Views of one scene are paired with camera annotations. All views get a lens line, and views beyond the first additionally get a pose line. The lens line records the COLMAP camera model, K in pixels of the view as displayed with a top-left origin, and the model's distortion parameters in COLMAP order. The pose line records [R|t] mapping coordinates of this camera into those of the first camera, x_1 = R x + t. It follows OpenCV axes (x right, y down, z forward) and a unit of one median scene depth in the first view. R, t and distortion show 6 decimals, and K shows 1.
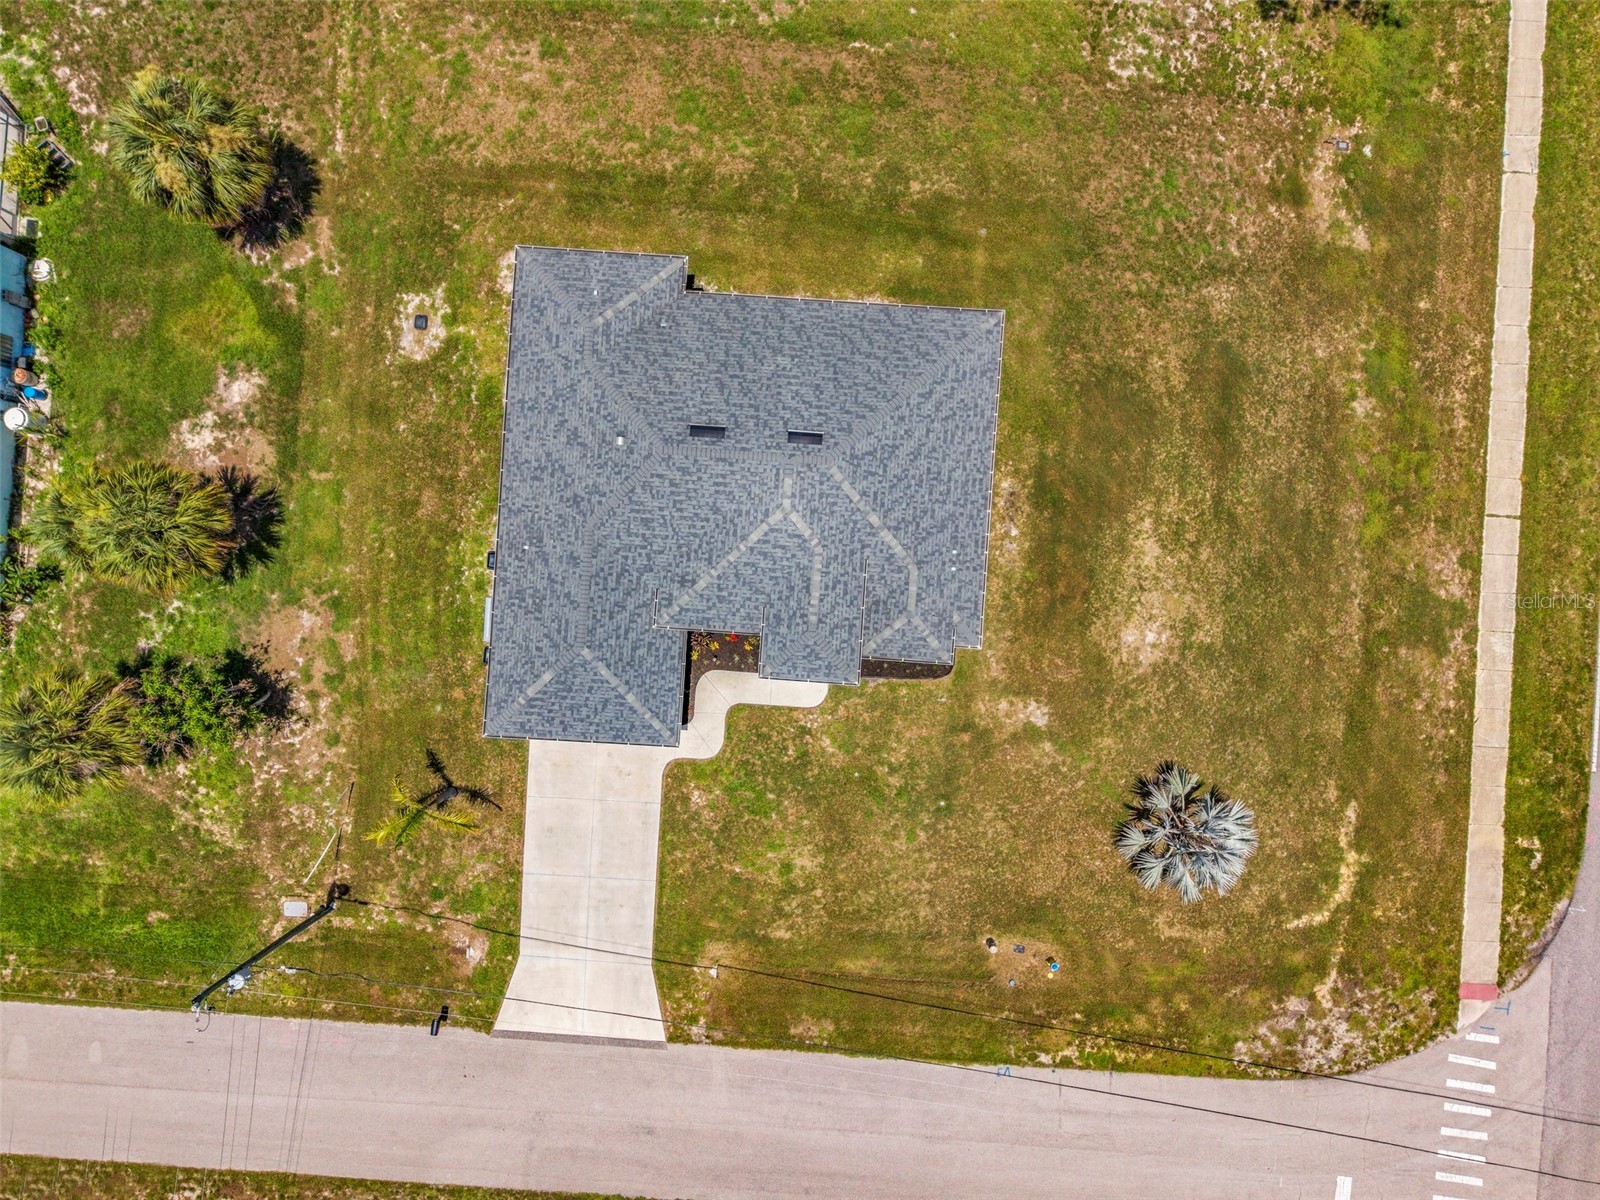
lens RADIAL K [[1068.5, 0, 797.7], [0, 1068.5, 598.7], [0, 0, 1]] dist [0.035866, -0.036405]
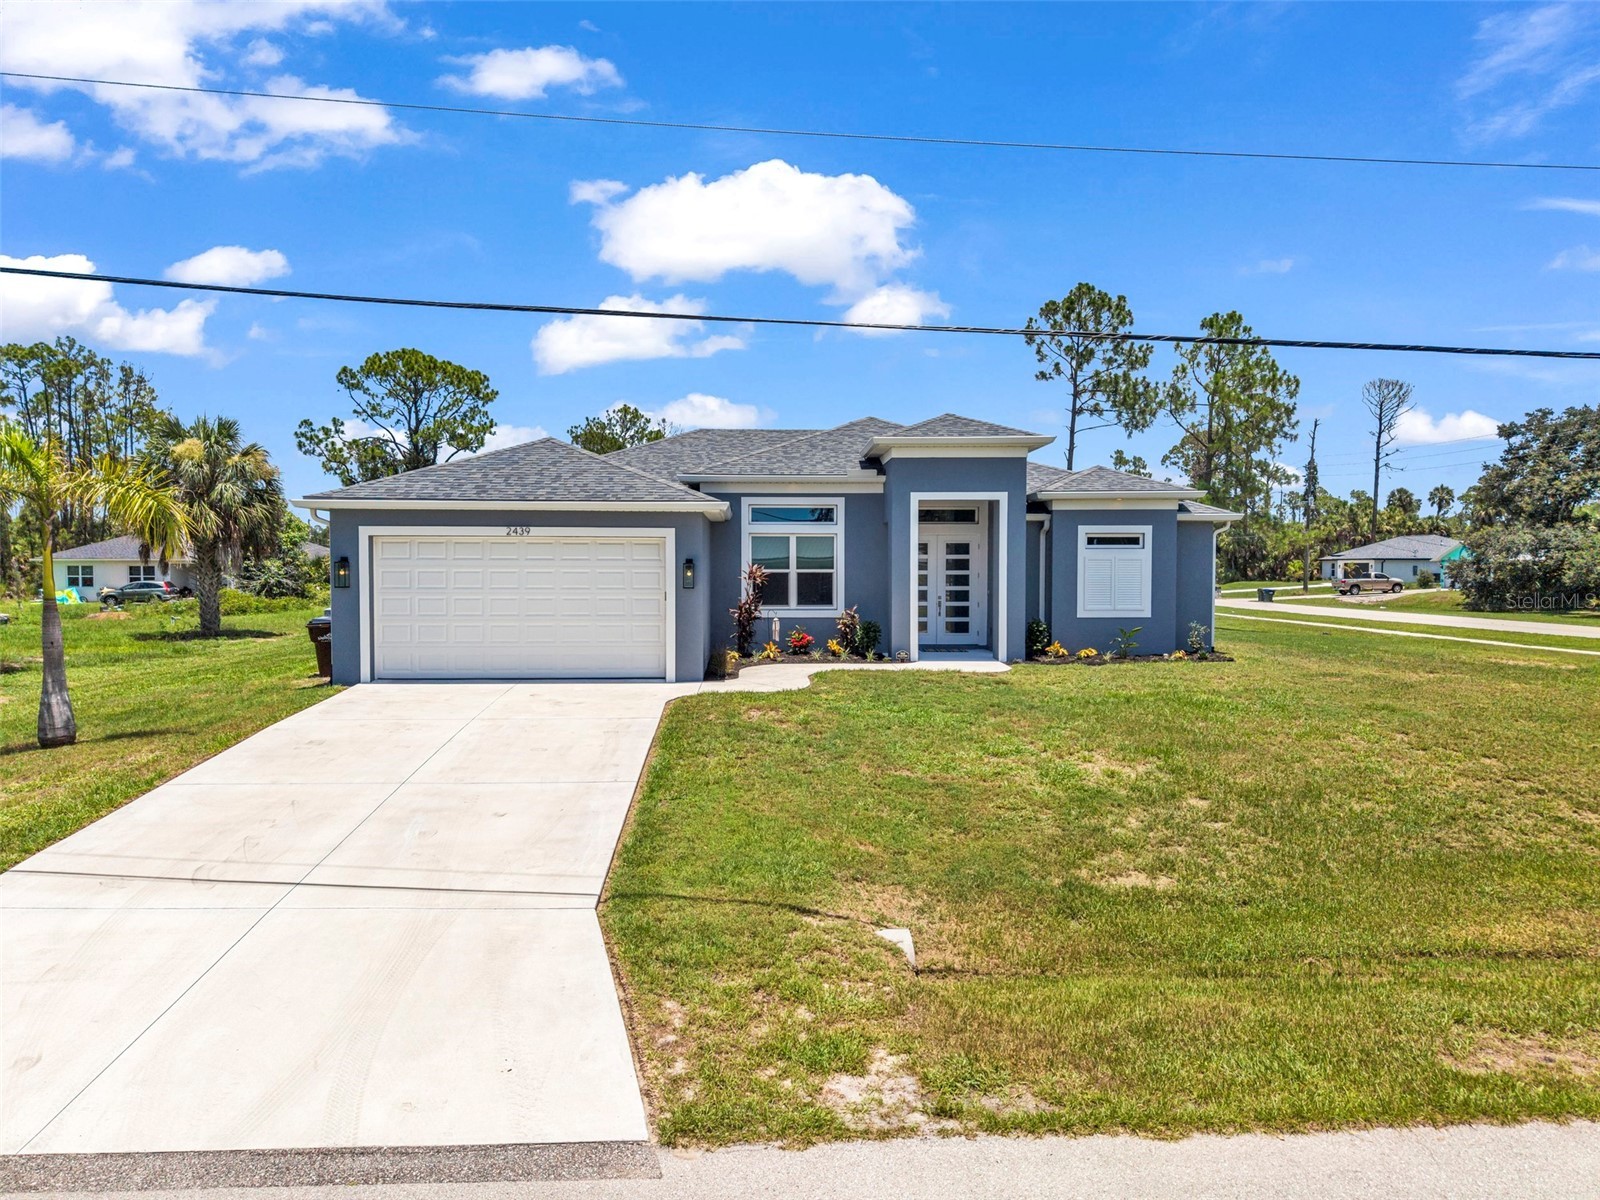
lens RADIAL K [[1068.5, 0, 797.7], [0, 1068.5, 598.7], [0, 0, 1]] dist [0.035866, -0.036405]
pose [[0.994081, -0.000178, 0.108645, -0.119153], [0.108535, 0.046609, -0.992999, 0.546045], [-0.004887, 0.998913, 0.046352, 0.926023]]
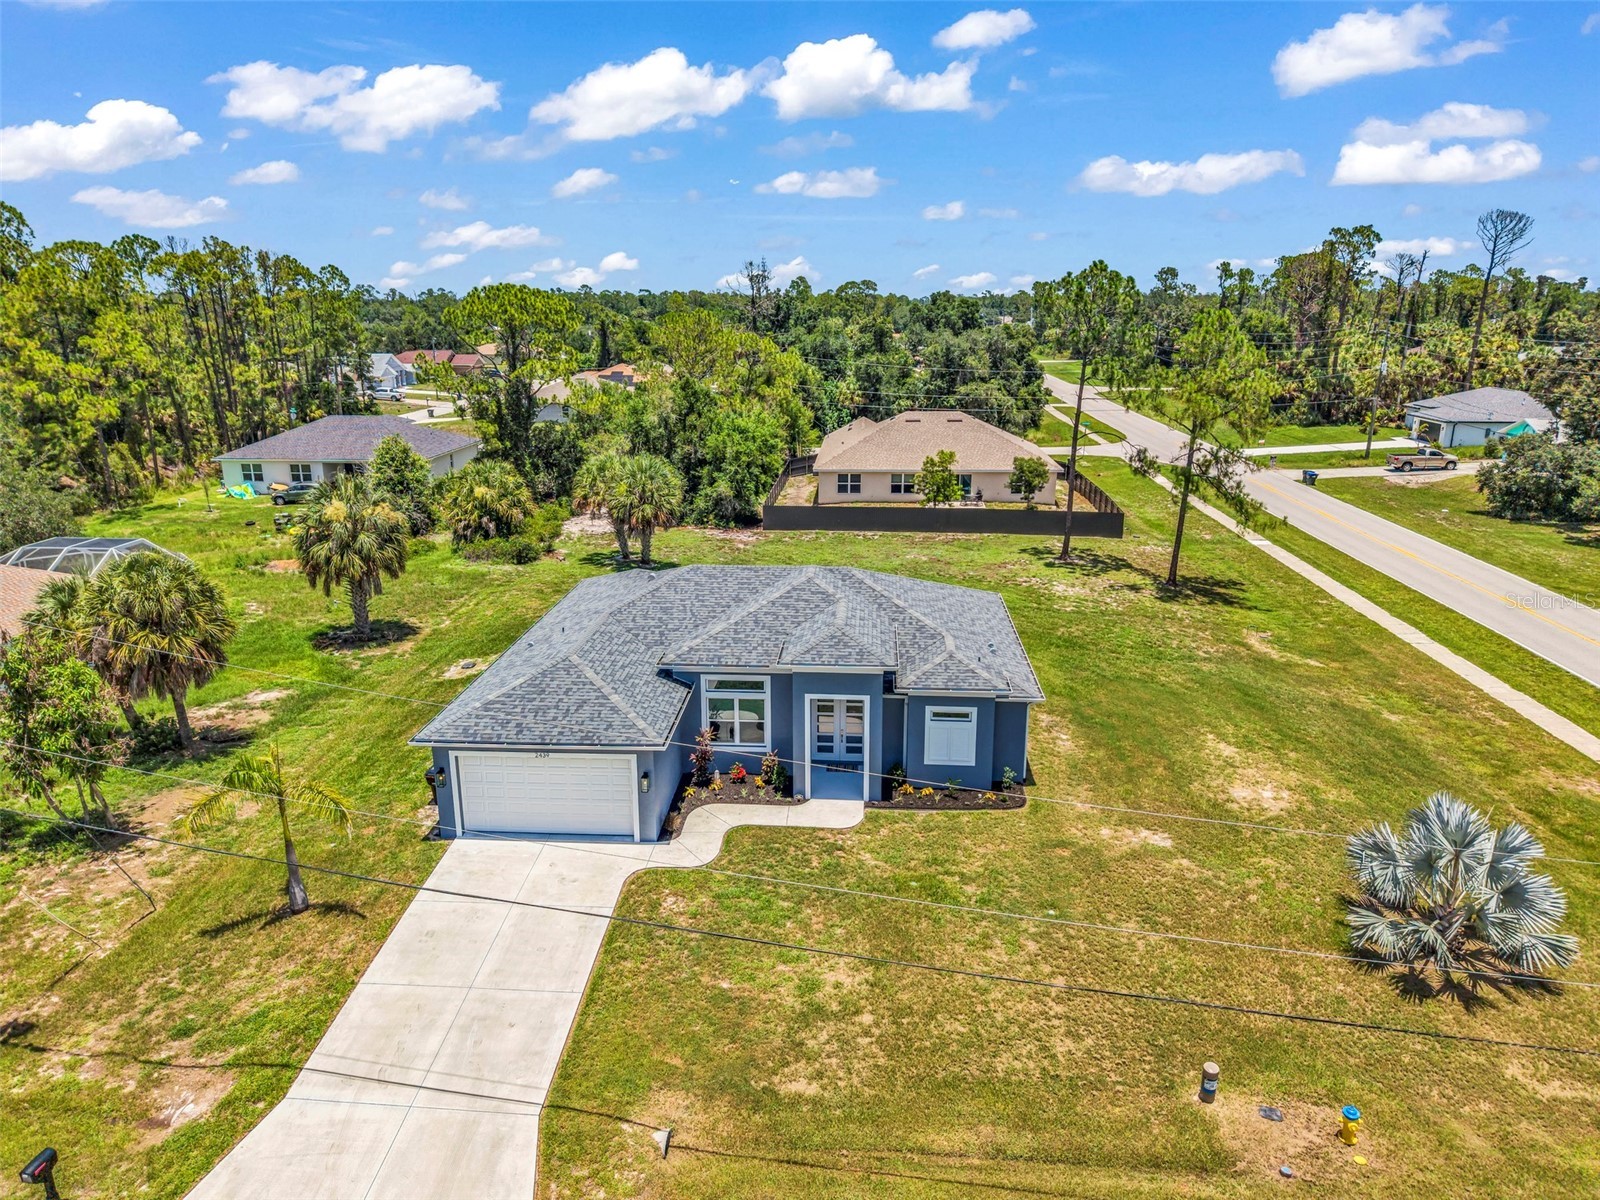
lens RADIAL K [[1068.5, 0, 797.7], [0, 1068.5, 598.7], [0, 0, 1]] dist [0.035866, -0.036405]
pose [[0.999978, 0.000834, -0.006547, -0.013047], [-0.006517, 0.281701, -0.959480, 0.747823], [0.001044, 0.959502, 0.281700, 0.626885]]
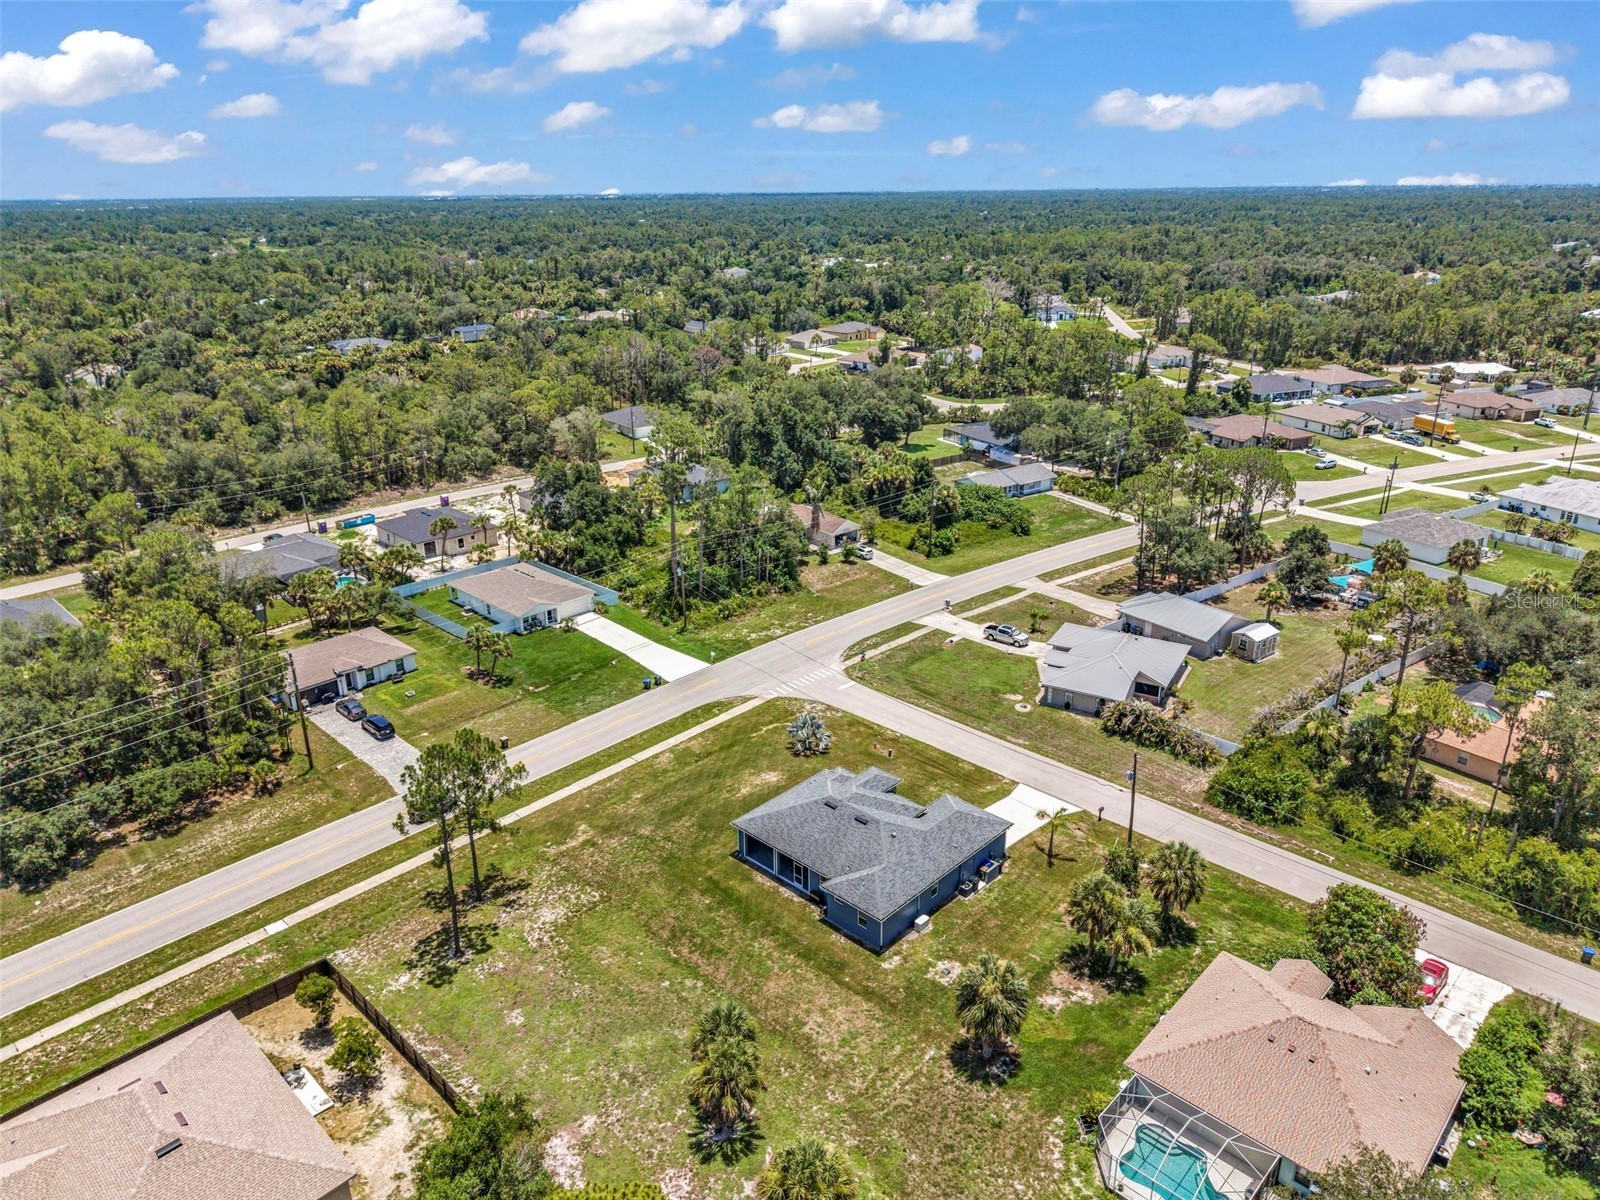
lens RADIAL K [[1085.5, 0, 793.9], [0, 1085.5, 559.8], [0, 0, 1]] dist [0.048206, -0.041269]
pose [[-0.763872, -0.199571, 0.613735, -1.167581], [0.645358, -0.241563, 0.724680, -1.625761], [0.003631, 0.949641, 0.313318, -0.281442]]
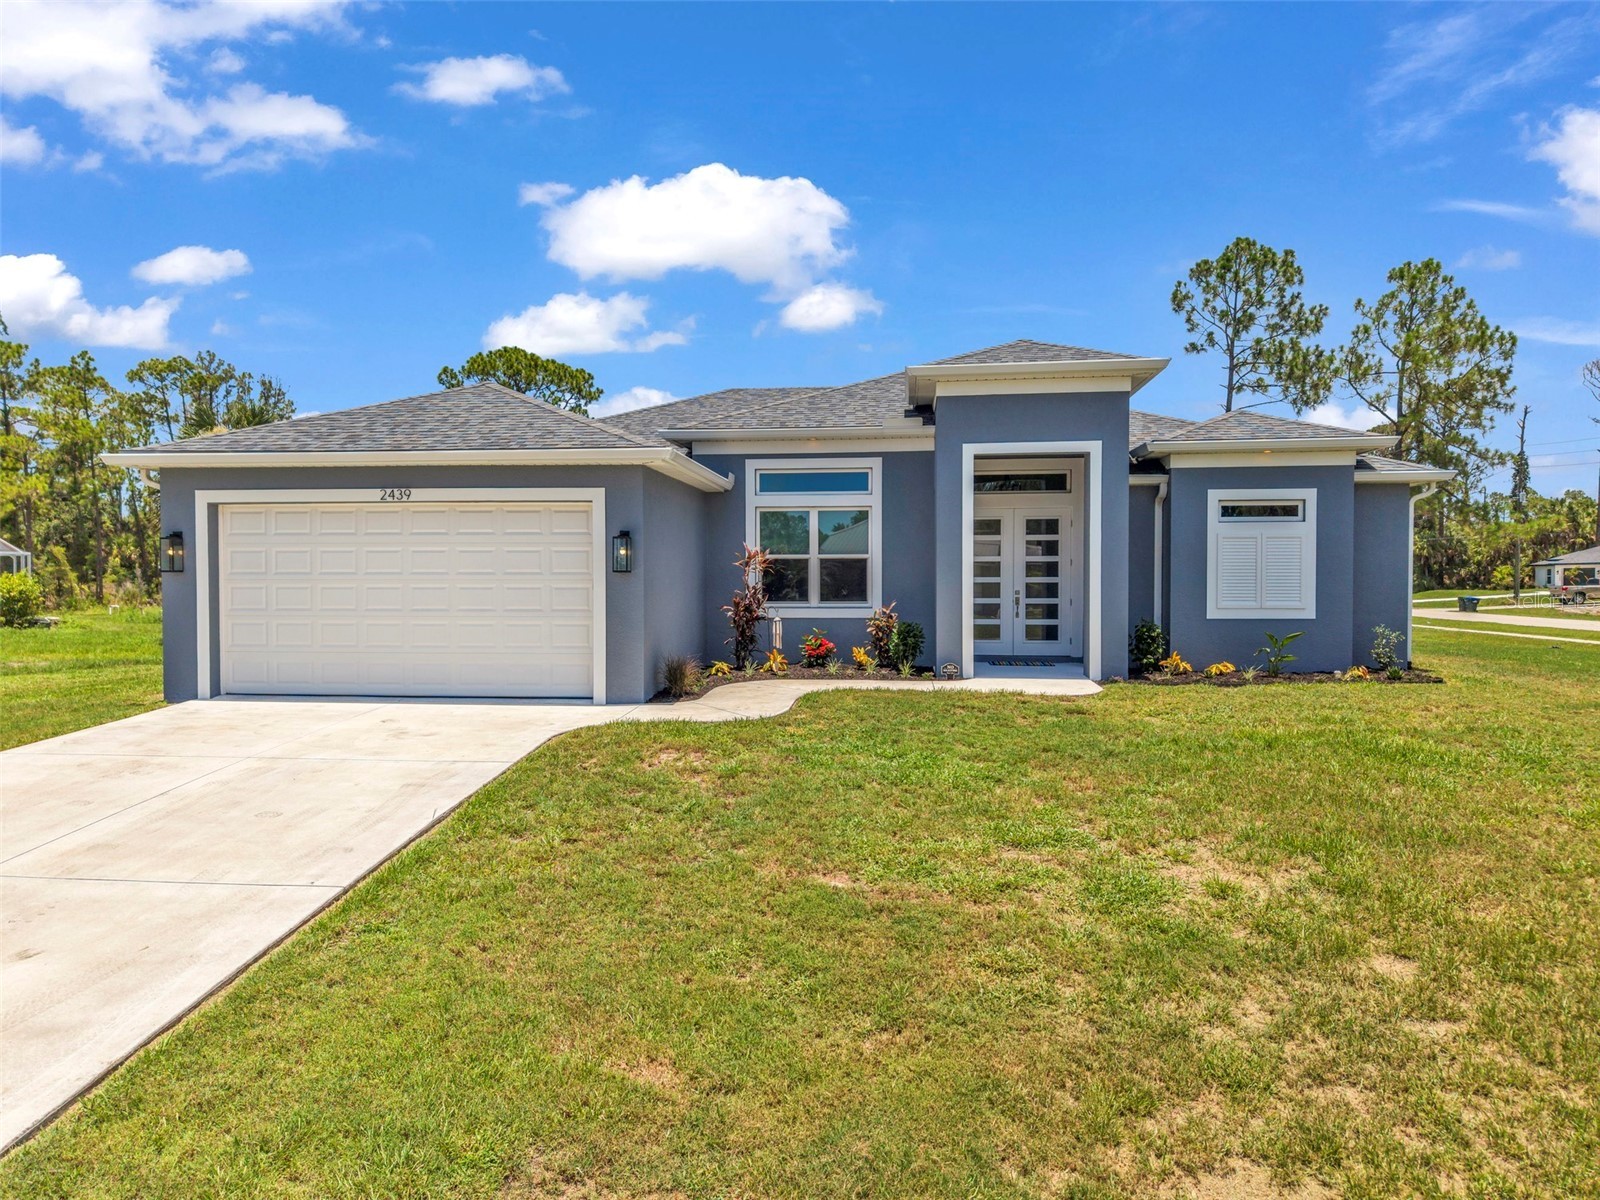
lens RADIAL K [[1073.6, 0, 799.0], [0, 1073.6, 602.2], [0, 0, 1]] dist [0.014415, -0.010501]
pose [[0.999494, 0.001489, -0.031788, -0.056448], [-0.031821, 0.038354, -0.998757, 0.419842], [-0.000268, 0.999263, 0.038382, 0.938672]]
